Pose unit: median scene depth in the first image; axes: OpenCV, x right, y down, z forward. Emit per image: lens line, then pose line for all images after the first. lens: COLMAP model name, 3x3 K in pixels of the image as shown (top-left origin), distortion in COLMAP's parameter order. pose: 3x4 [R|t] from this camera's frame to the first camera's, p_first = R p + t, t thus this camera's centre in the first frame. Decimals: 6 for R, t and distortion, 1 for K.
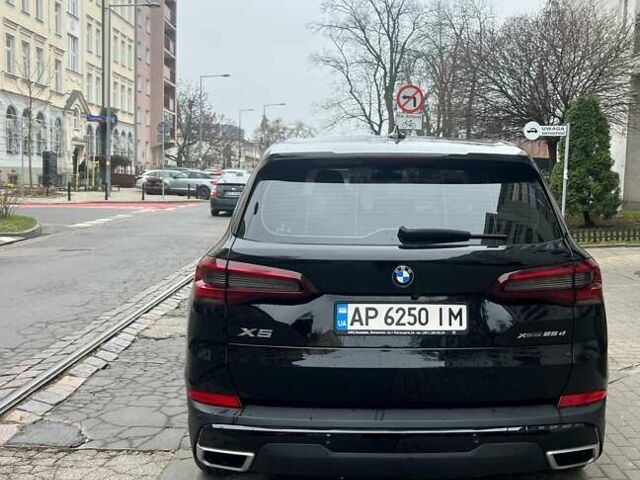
lens RADIAL K [[753.1, 0, 320.0], [0, 753.1, 240.0], [0, 0, 1]] dist [0.013637, -0.000436]
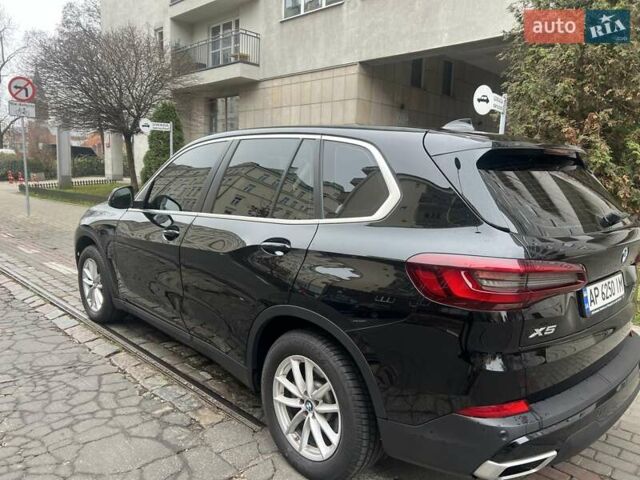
lens RADIAL K [[524.7, 0, 320.0], [0, 524.7, 240.0], [0, 0, 1]] dist [0.027496, -0.001511]
pose [[0.726408, -0.090188, 0.681320, -0.220490], [0.043993, 0.995421, 0.084862, -0.019288], [-0.685854, -0.031671, 0.727050, 0.205846]]
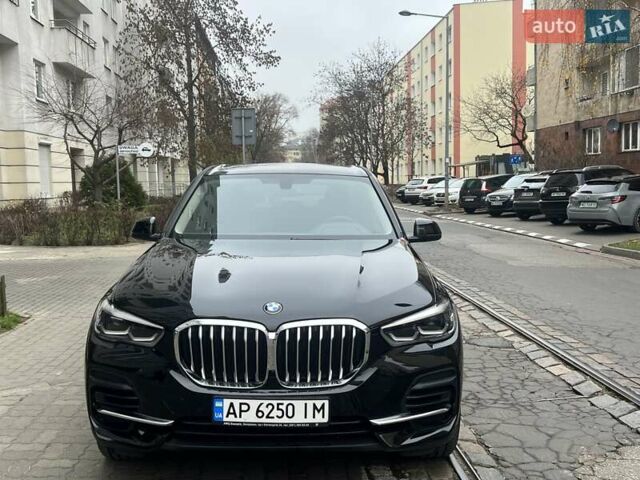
lens RADIAL K [[753.1, 0, 320.0], [0, 753.1, 240.0], [0, 0, 1]] dist [0.013637, -0.000436]
pose [[-0.996529, -0.007192, -0.082935, 0.073744], [-0.020369, 0.987042, 0.159162, -0.102586], [0.080715, 0.160299, -0.983763, 1.146811]]
